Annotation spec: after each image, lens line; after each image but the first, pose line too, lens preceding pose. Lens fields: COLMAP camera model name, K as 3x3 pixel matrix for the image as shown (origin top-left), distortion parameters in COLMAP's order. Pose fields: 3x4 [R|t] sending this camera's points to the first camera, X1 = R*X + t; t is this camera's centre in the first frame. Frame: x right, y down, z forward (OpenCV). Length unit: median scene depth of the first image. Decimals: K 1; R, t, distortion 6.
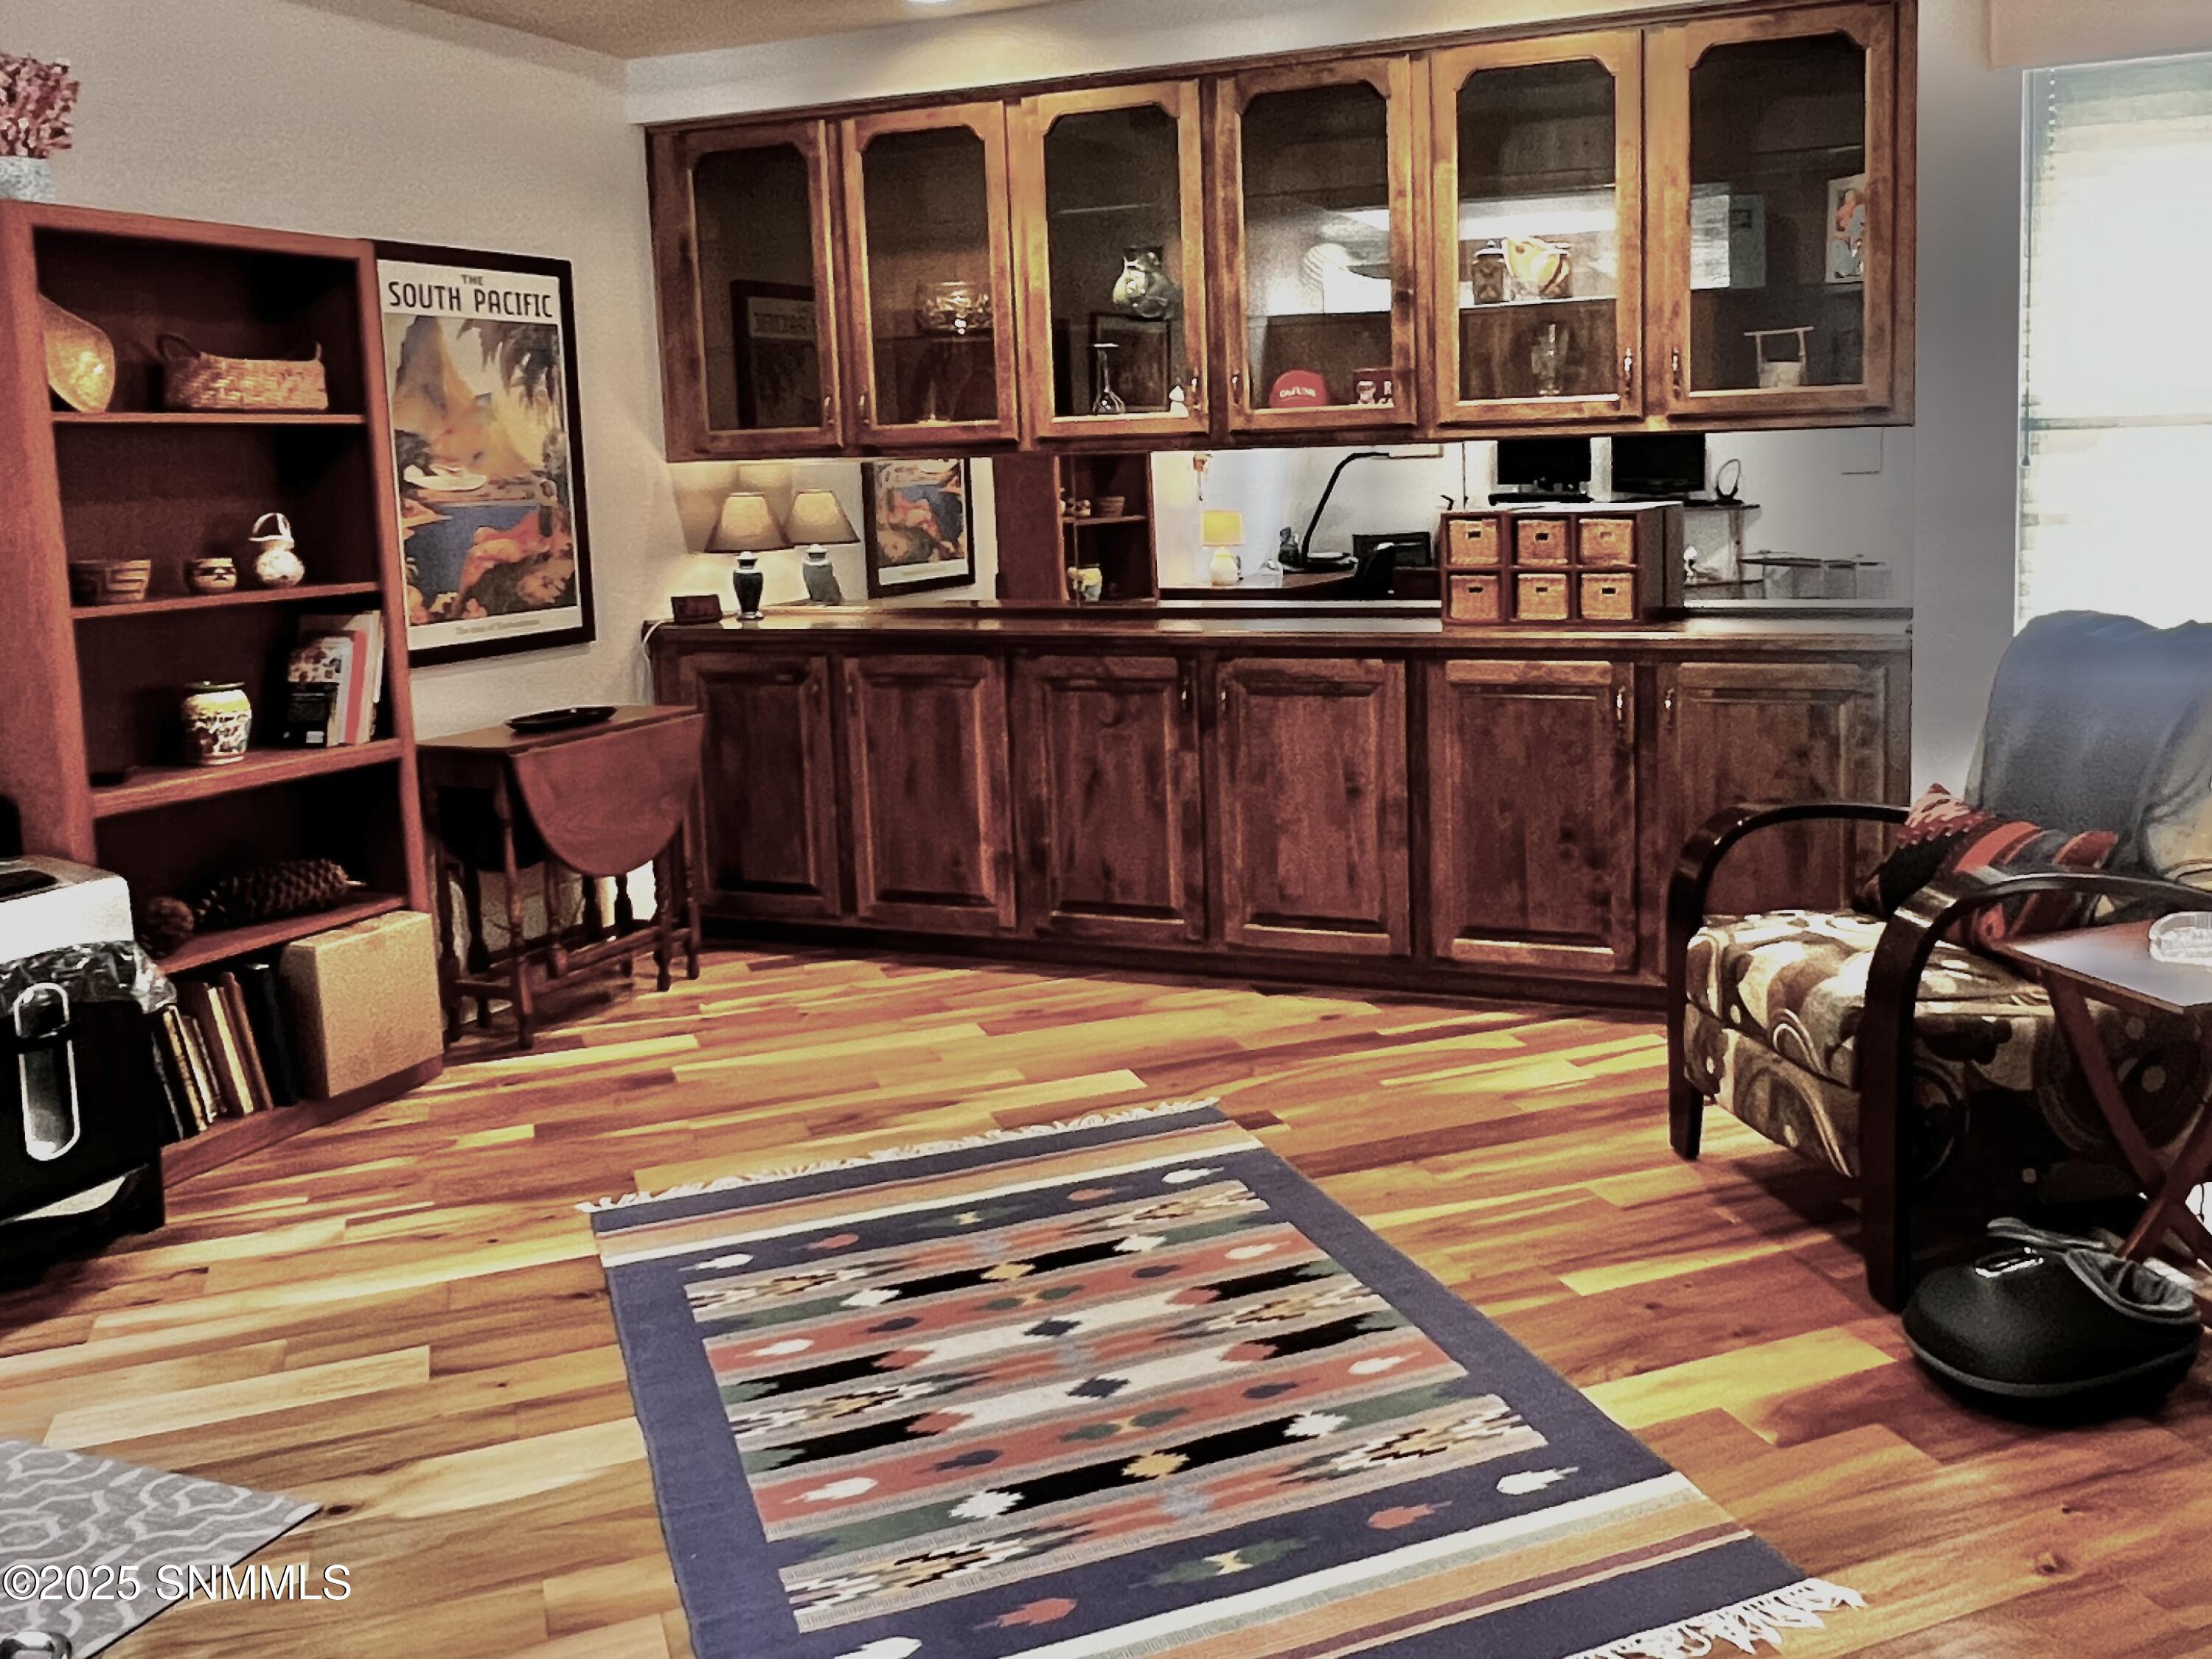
lens RADIAL K [[2085.2, 0, 1105.9], [0, 2085.2, 831.4], [0, 0, 1]] dist [0.006737, 0.000000]
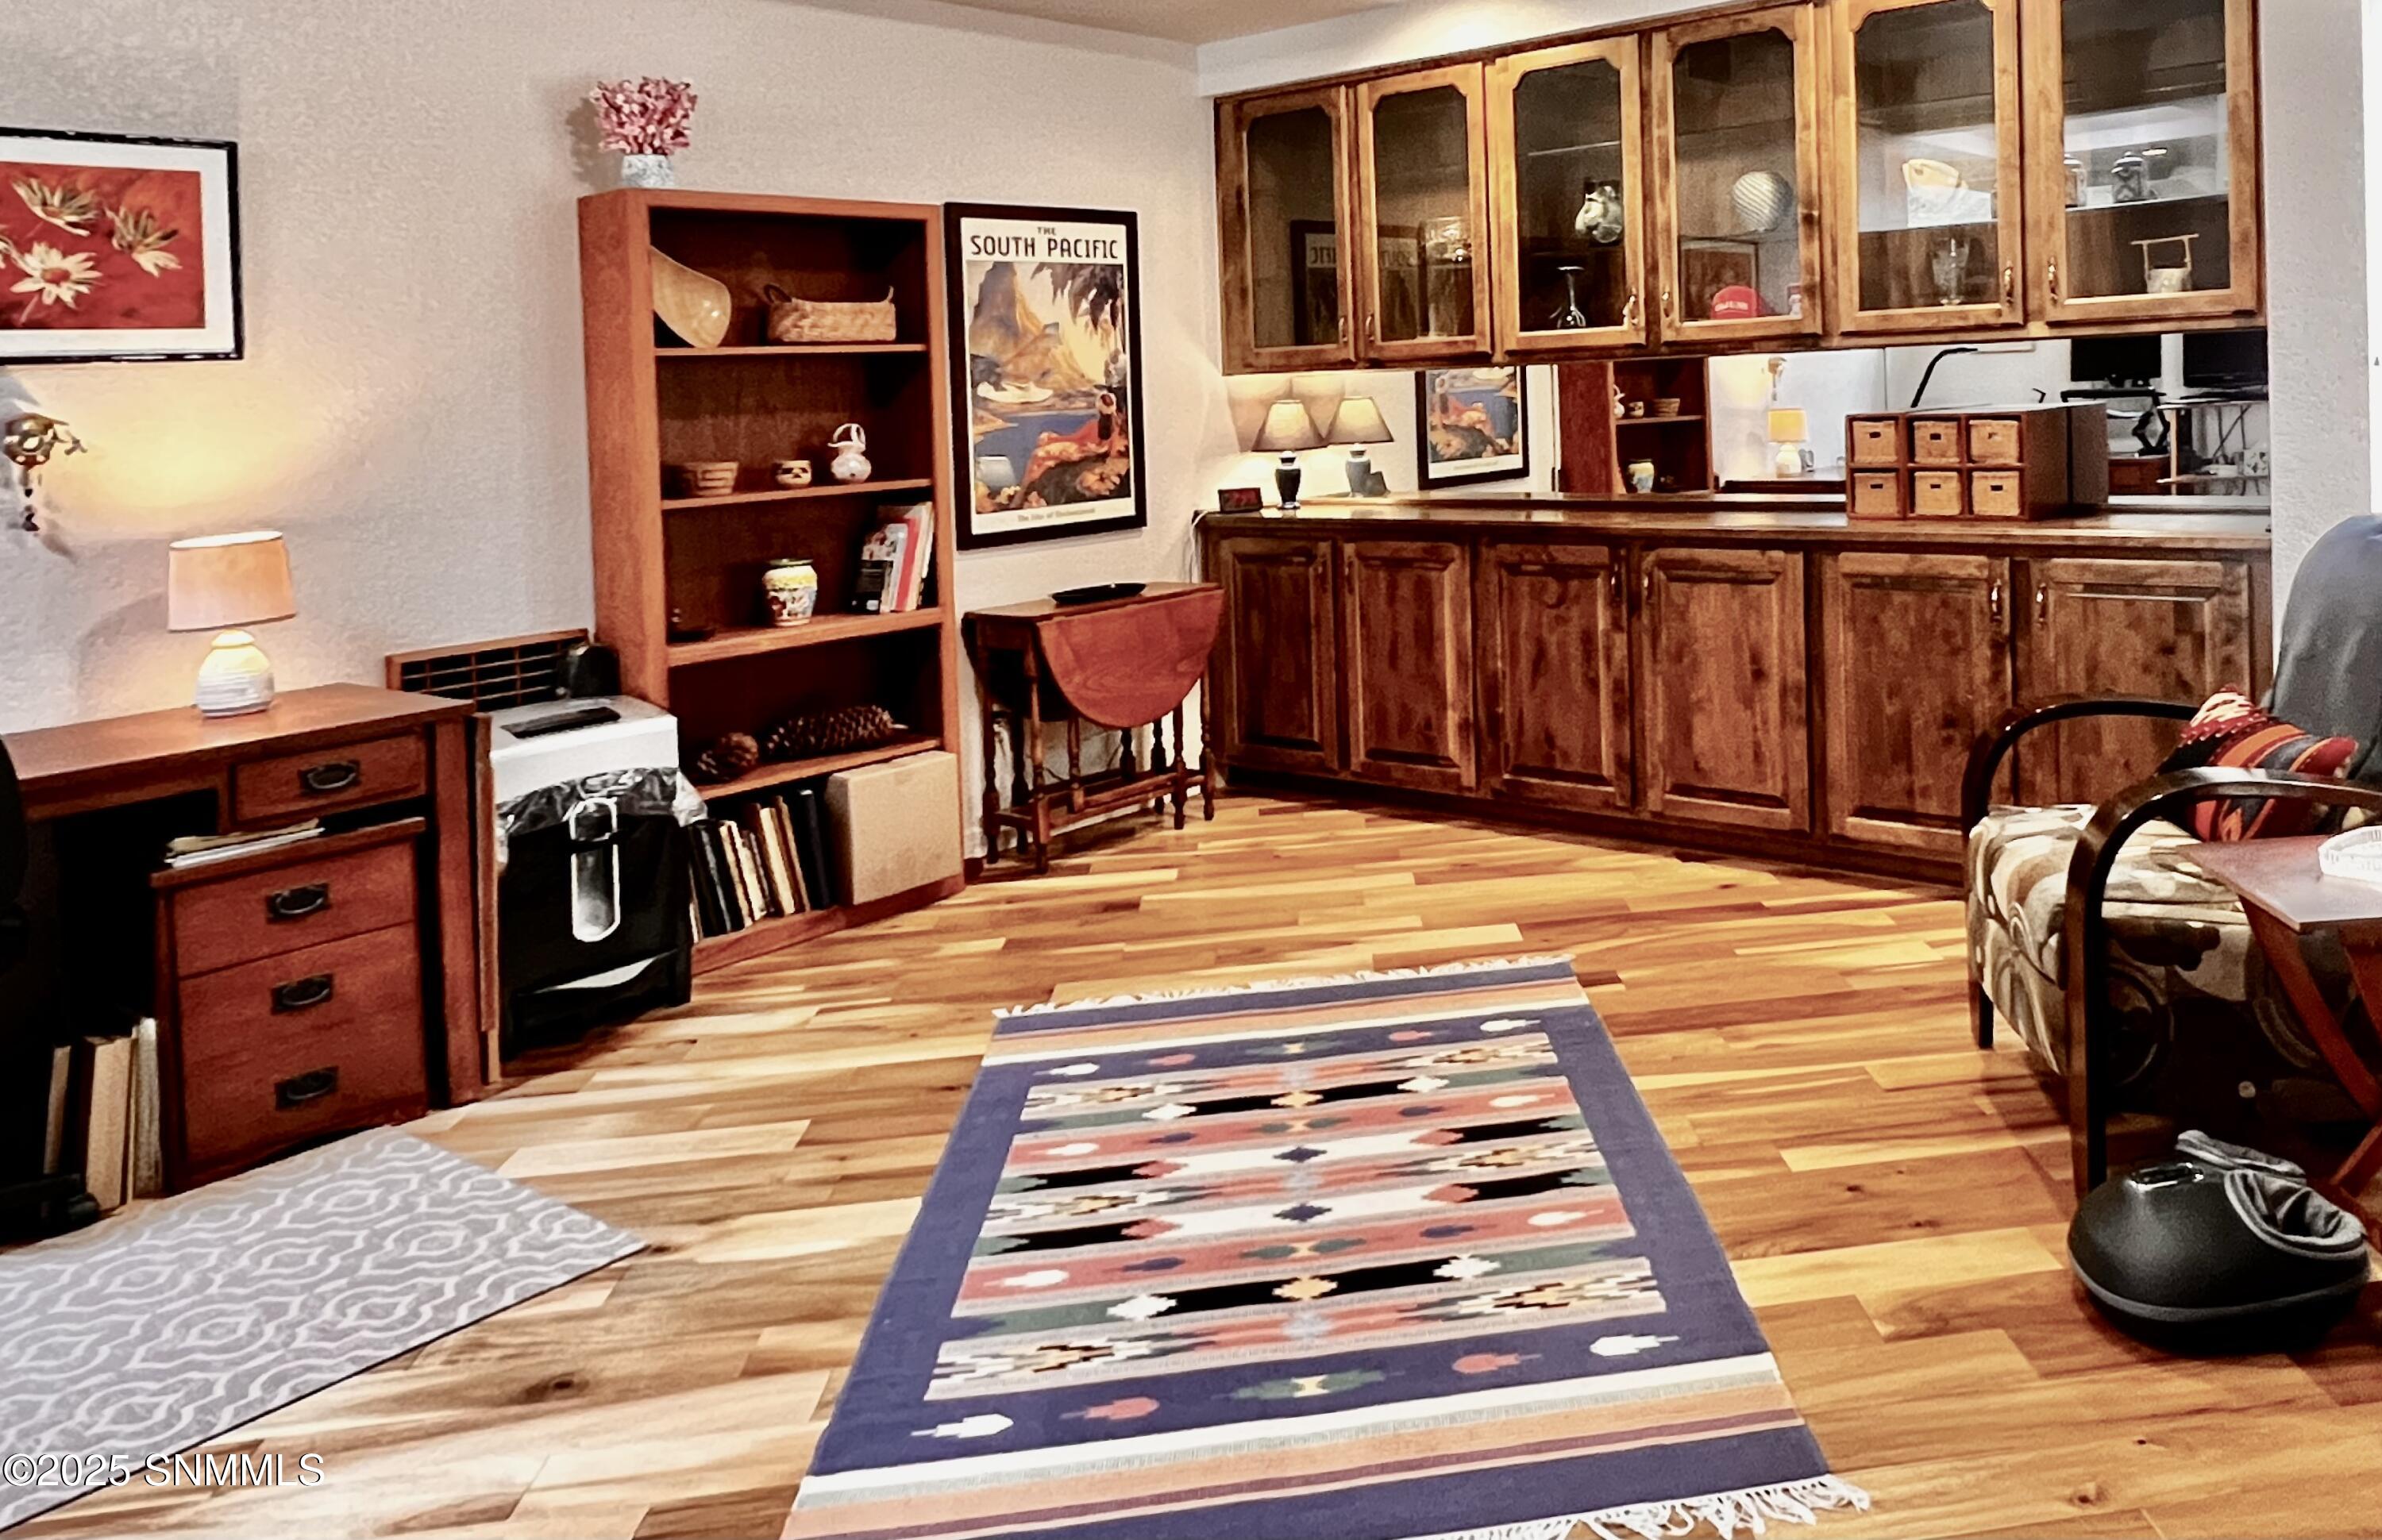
lens RADIAL K [[1849.6, 0, 1208.8], [0, 1849.6, 526.4], [0, 0, 1]] dist [0.000140, 0.008013]
pose [[0.964863, 0.007149, -0.262655, 0.106756], [-0.030771, 0.995826, -0.085932, -0.004627], [0.260944, 0.090995, 0.961056, 0.008059]]
